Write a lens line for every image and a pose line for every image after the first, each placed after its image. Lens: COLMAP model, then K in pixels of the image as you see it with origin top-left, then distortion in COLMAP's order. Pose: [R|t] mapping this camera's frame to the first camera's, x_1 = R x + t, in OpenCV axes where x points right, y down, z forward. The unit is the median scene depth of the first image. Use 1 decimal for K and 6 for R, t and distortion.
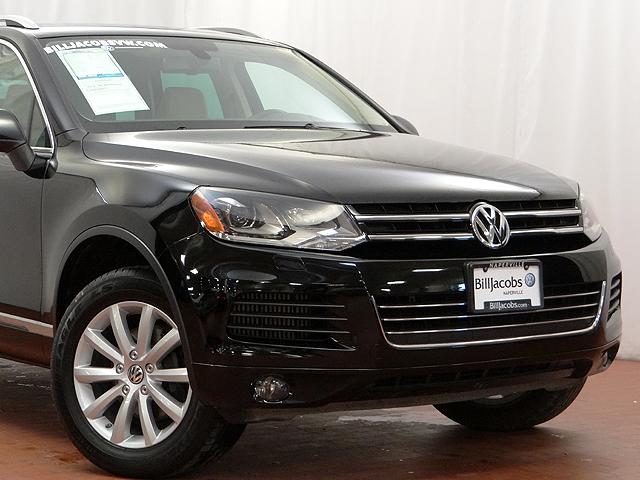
lens RADIAL K [[1593.8, 0, 320.0], [0, 1593.8, 240.0], [0, 0, 1]] dist [0.065015, -0.158815]
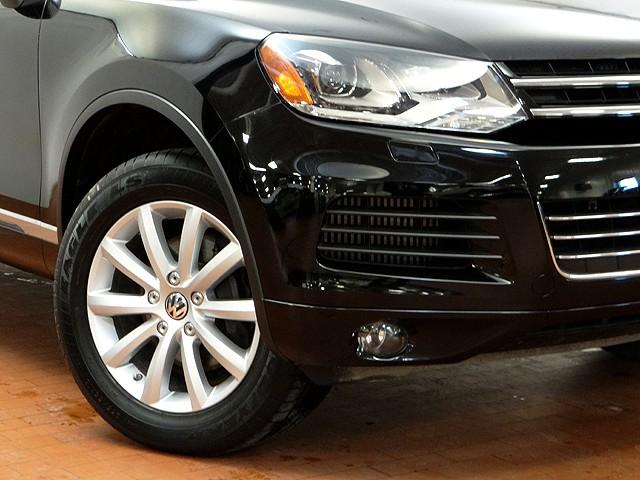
lens RADIAL K [[1593.8, 0, 320.0], [0, 1593.8, 240.0], [0, 0, 1]] dist [0.065015, -0.158815]
pose [[0.999956, 0.003321, -0.008804, -0.047835], [-0.002395, 0.994655, 0.103222, -0.016069], [0.009100, -0.103196, 0.994619, 0.319271]]
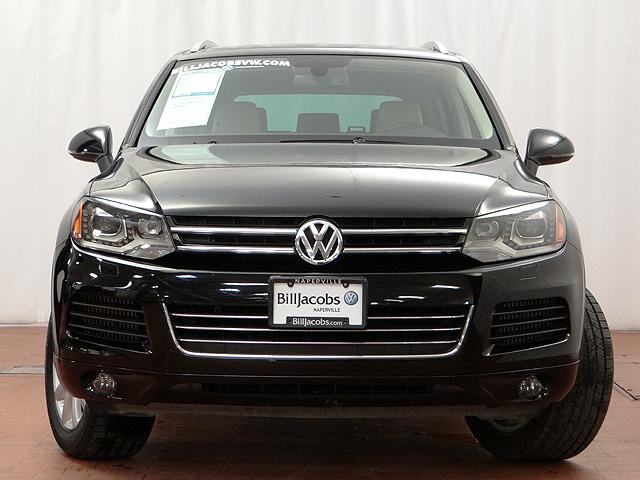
lens RADIAL K [[1593.8, 0, 320.0], [0, 1593.8, 240.0], [0, 0, 1]] dist [0.065015, -0.158815]
pose [[0.820635, 0.034244, -0.570426, 0.666784], [-0.035890, 0.999321, 0.008360, -0.018069], [0.570325, 0.013612, 0.821306, 0.179751]]
